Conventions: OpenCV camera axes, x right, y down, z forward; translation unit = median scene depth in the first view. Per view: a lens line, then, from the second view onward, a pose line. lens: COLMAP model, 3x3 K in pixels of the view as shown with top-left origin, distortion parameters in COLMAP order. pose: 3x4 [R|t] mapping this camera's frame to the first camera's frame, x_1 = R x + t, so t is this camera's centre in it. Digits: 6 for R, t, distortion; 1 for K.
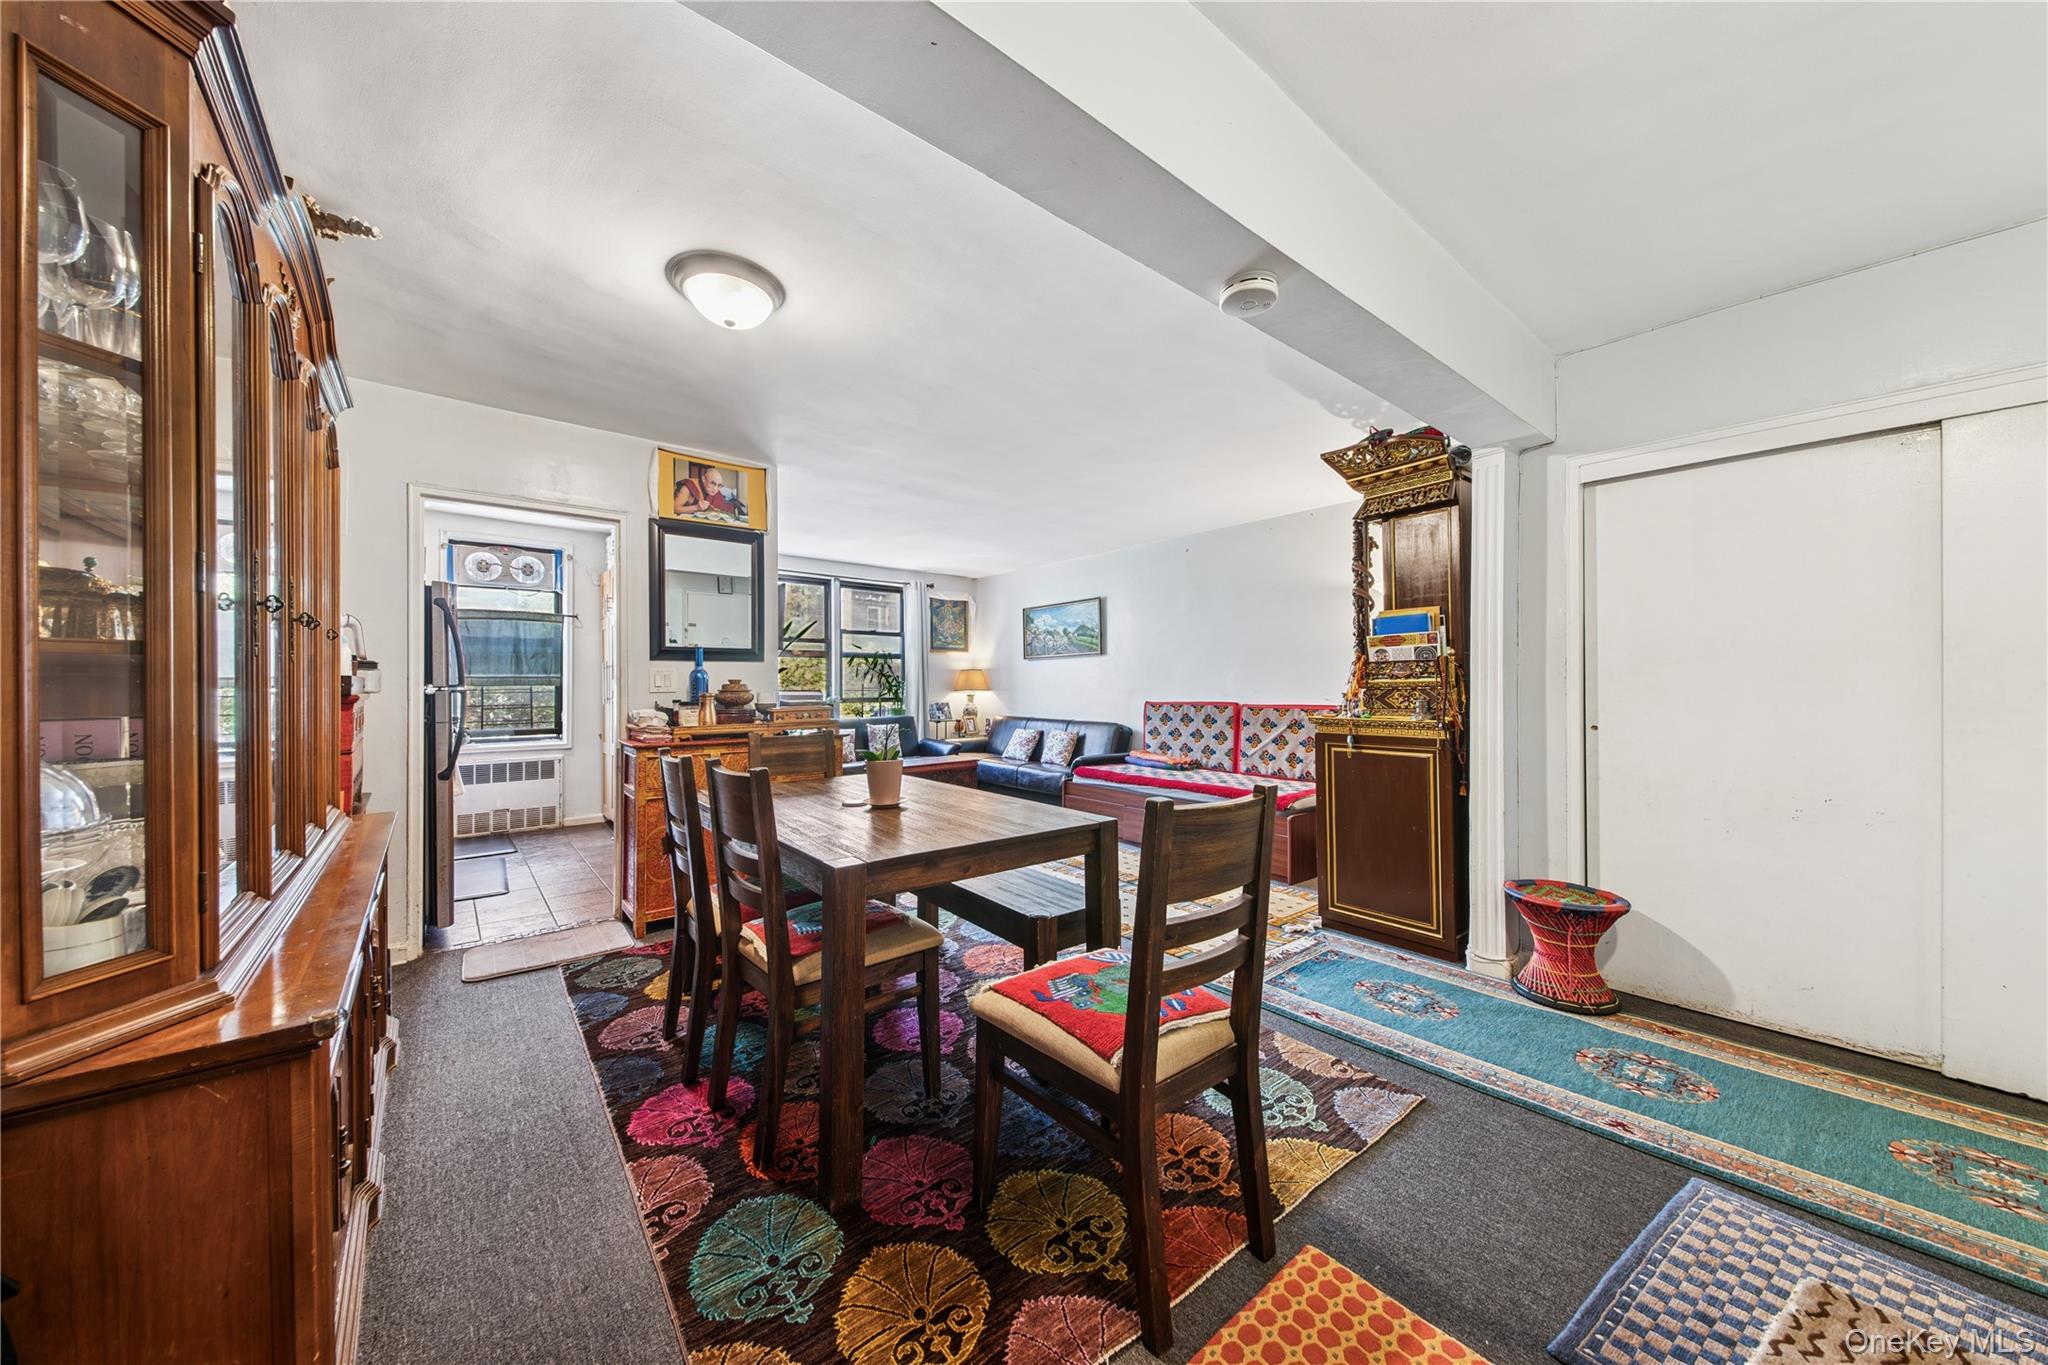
lens RADIAL K [[700.7, 0, 1017.5], [0, 700.7, 678.3], [0, 0, 1]] dist [0.021153, -0.010879]
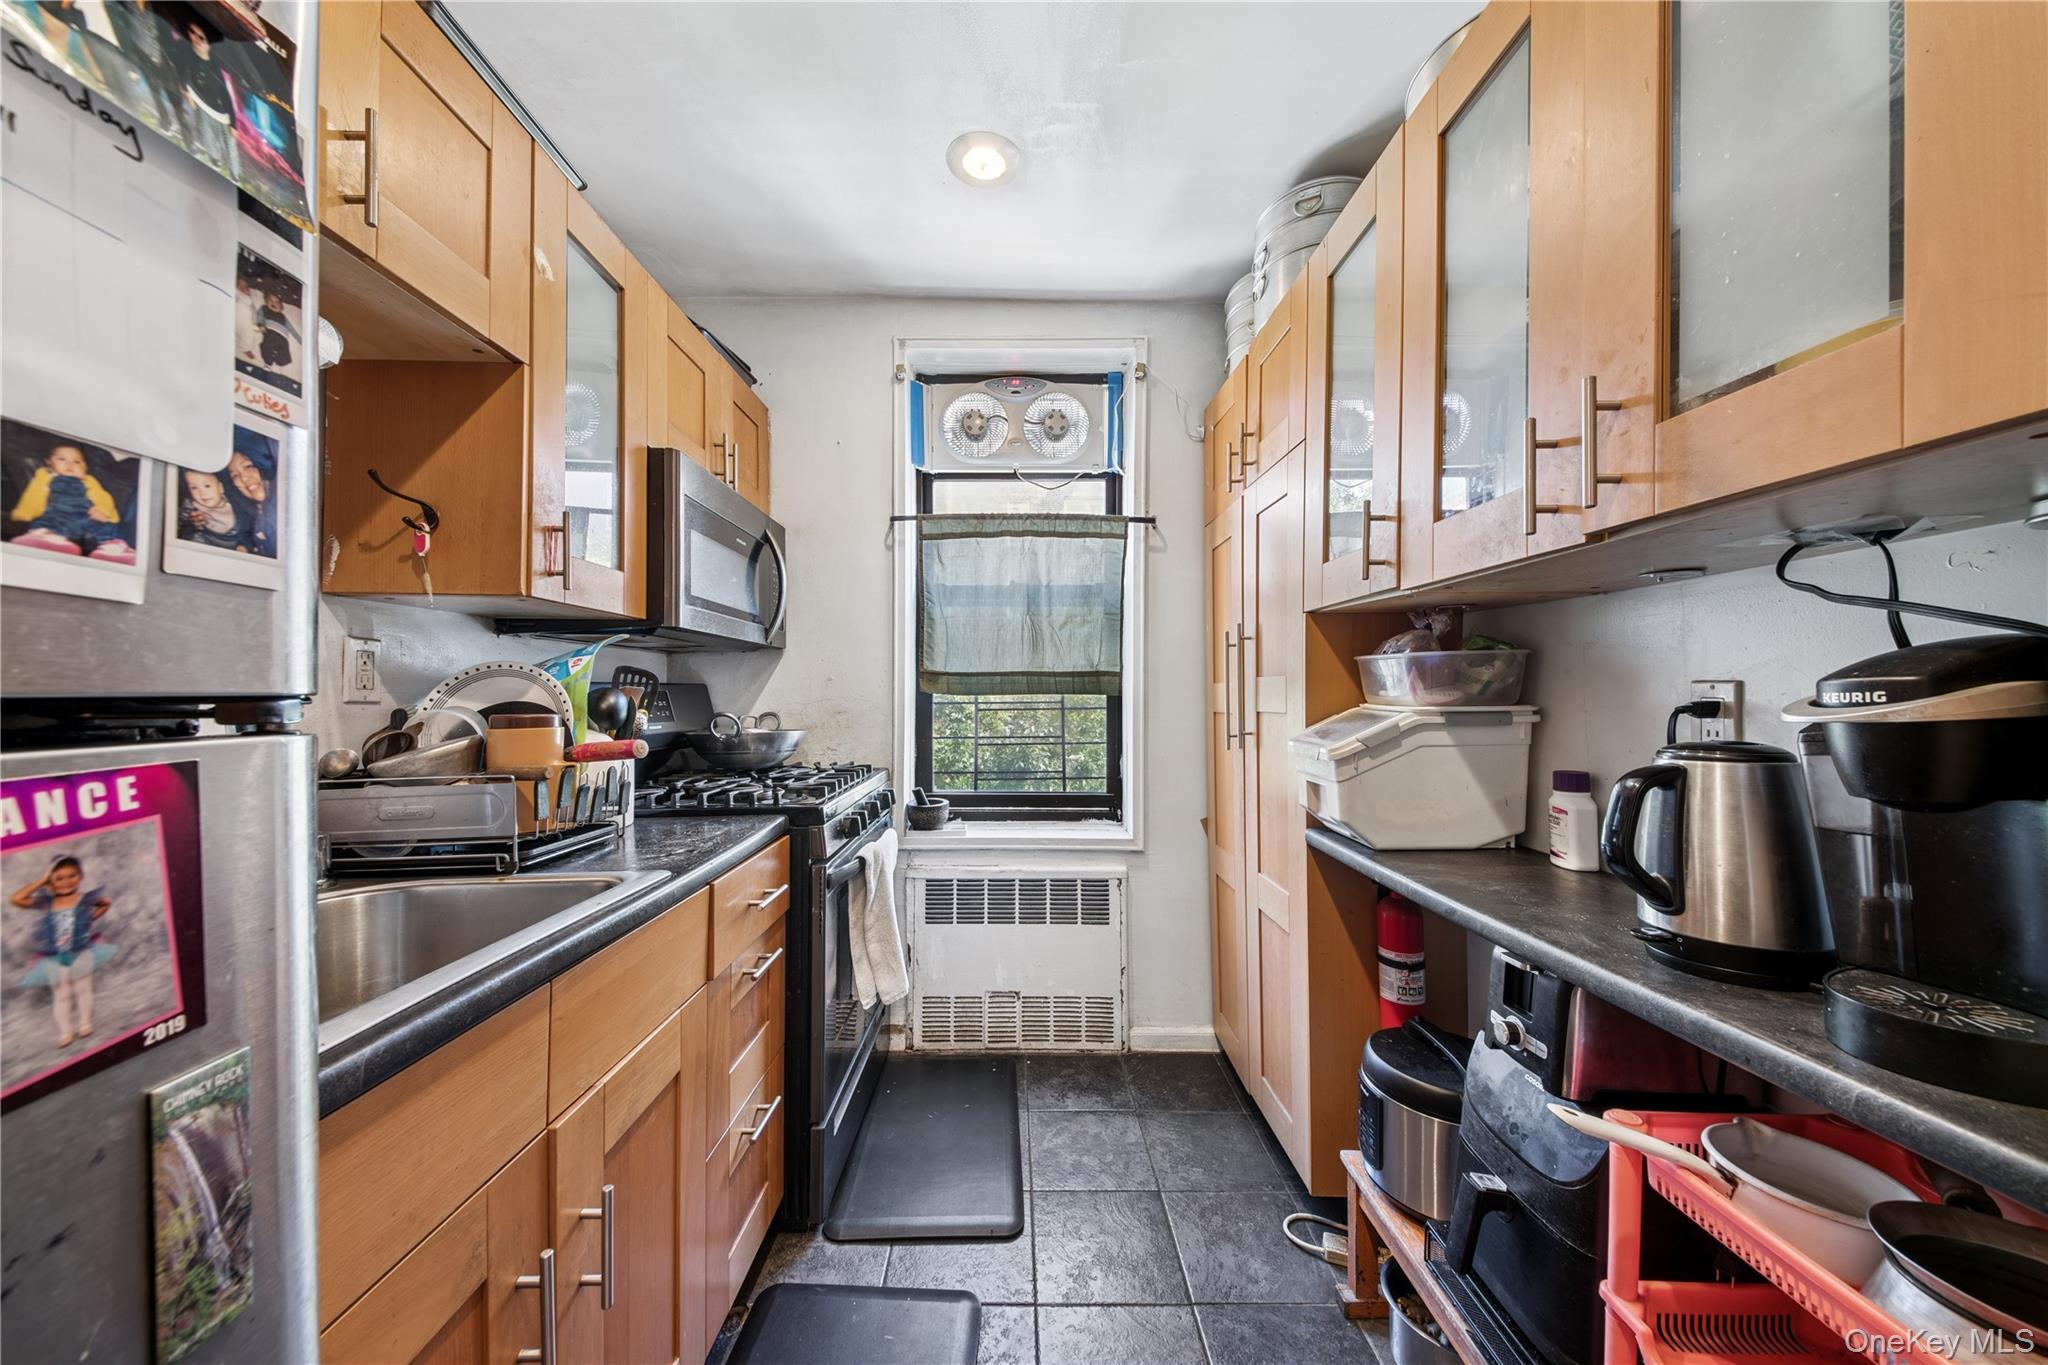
lens RADIAL K [[700.7, 0, 1017.5], [0, 700.7, 678.3], [0, 0, 1]] dist [0.021153, -0.010879]
pose [[0.784744, -0.008114, -0.619766, -0.448981], [0.001408, 0.999935, -0.011309, 0.005172], [0.619818, 0.008002, 0.784705, 0.653450]]
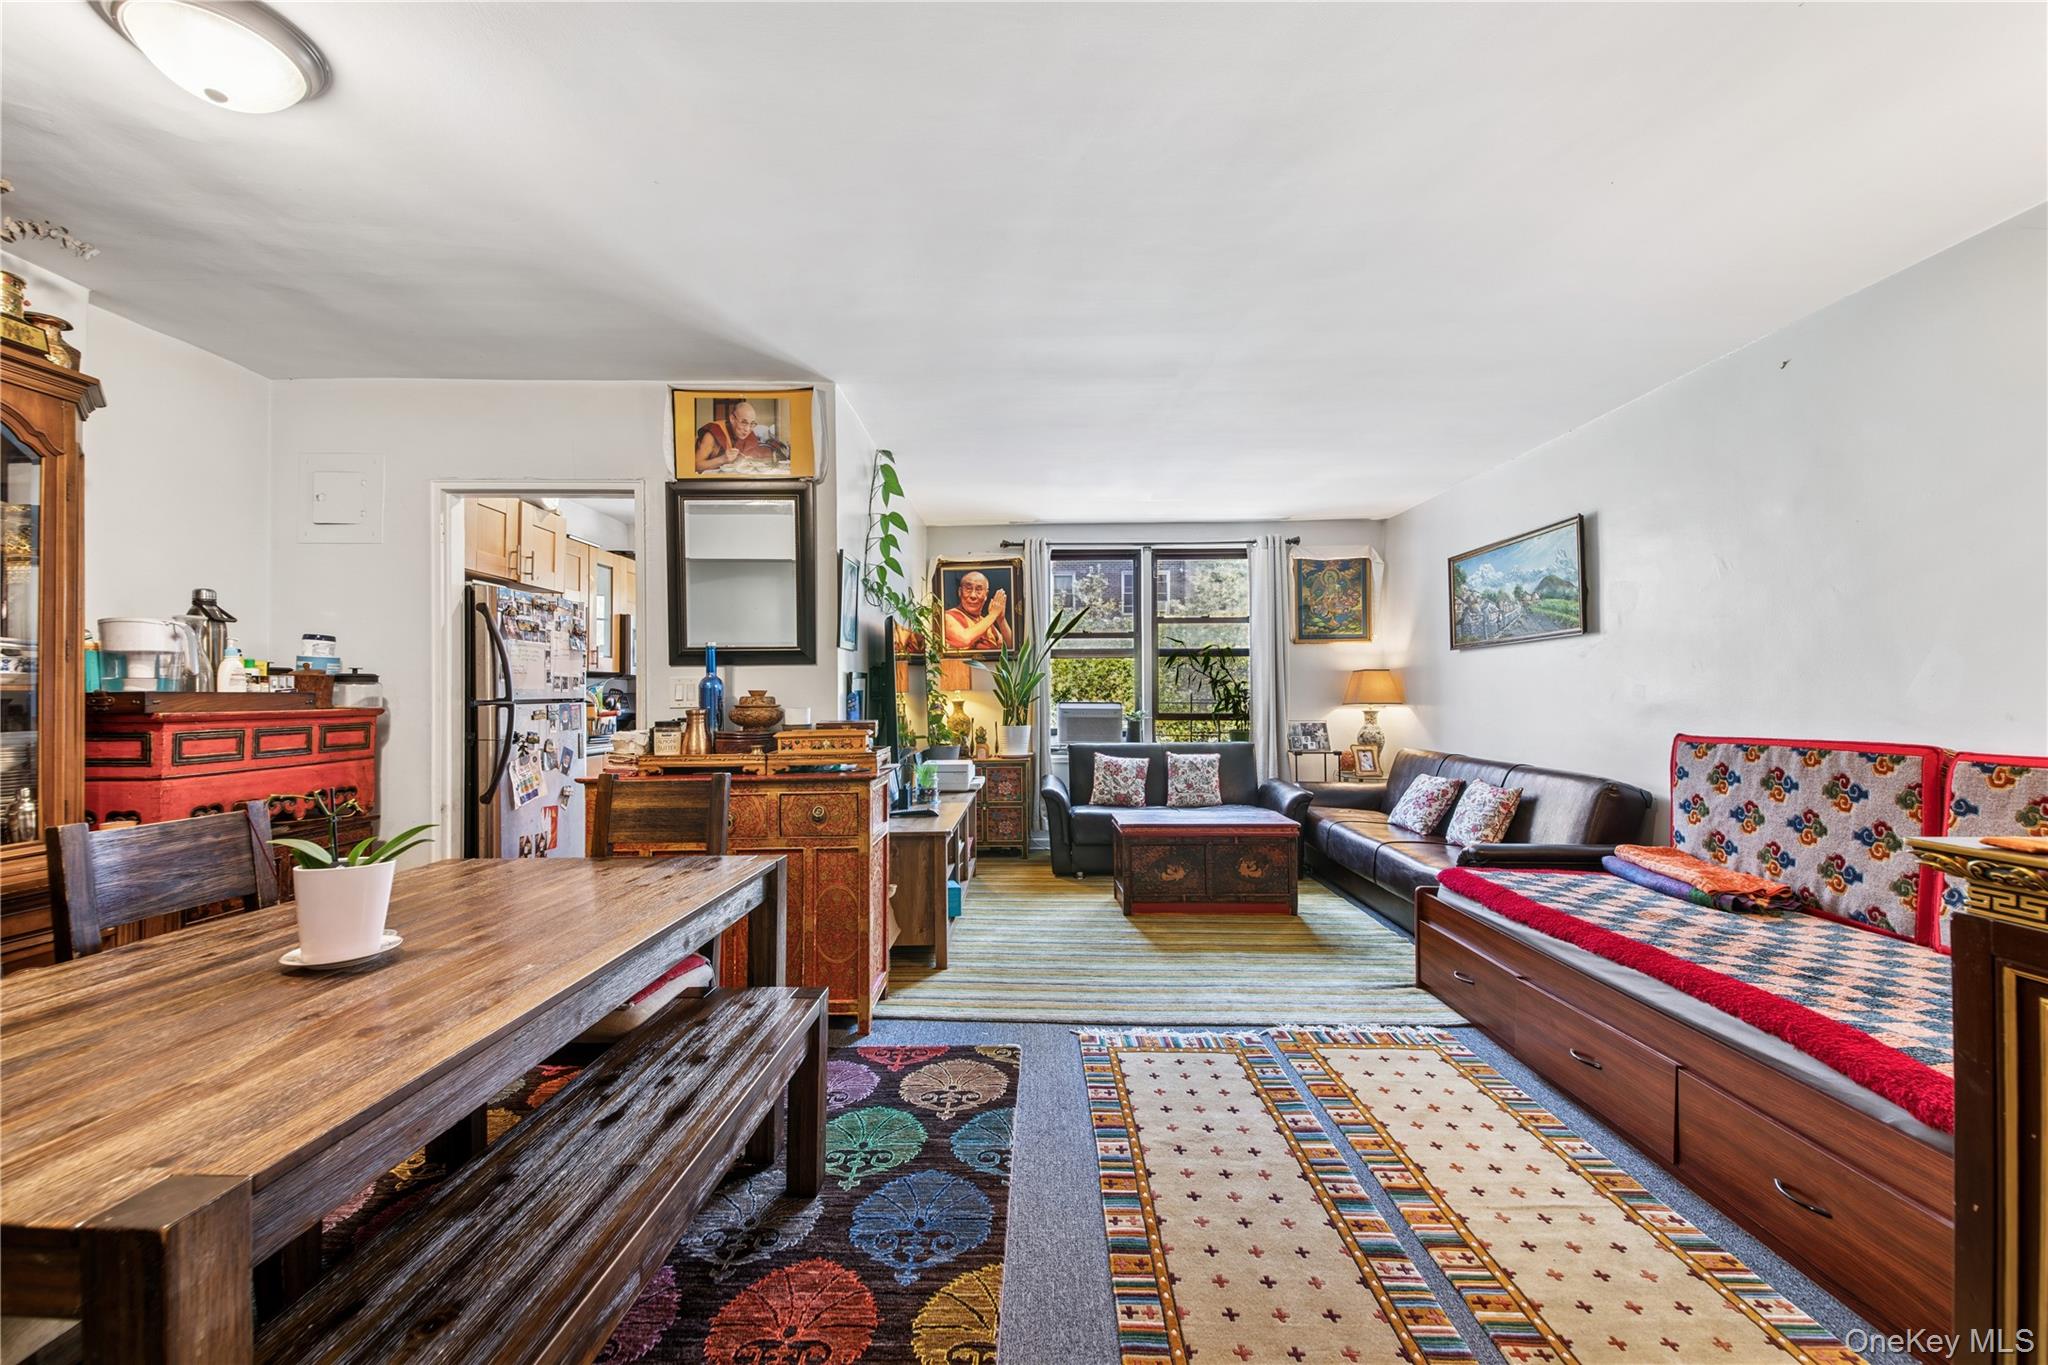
lens RADIAL K [[804.5, 0, 999.7], [0, 804.5, 680.7], [0, 0, 1]] dist [0.027345, -0.020920]
pose [[0.754716, -0.012343, -0.655936, 0.211168], [0.008457, 0.999923, -0.009086, 0.000758], [0.655998, 0.001310, 0.754762, 0.362025]]
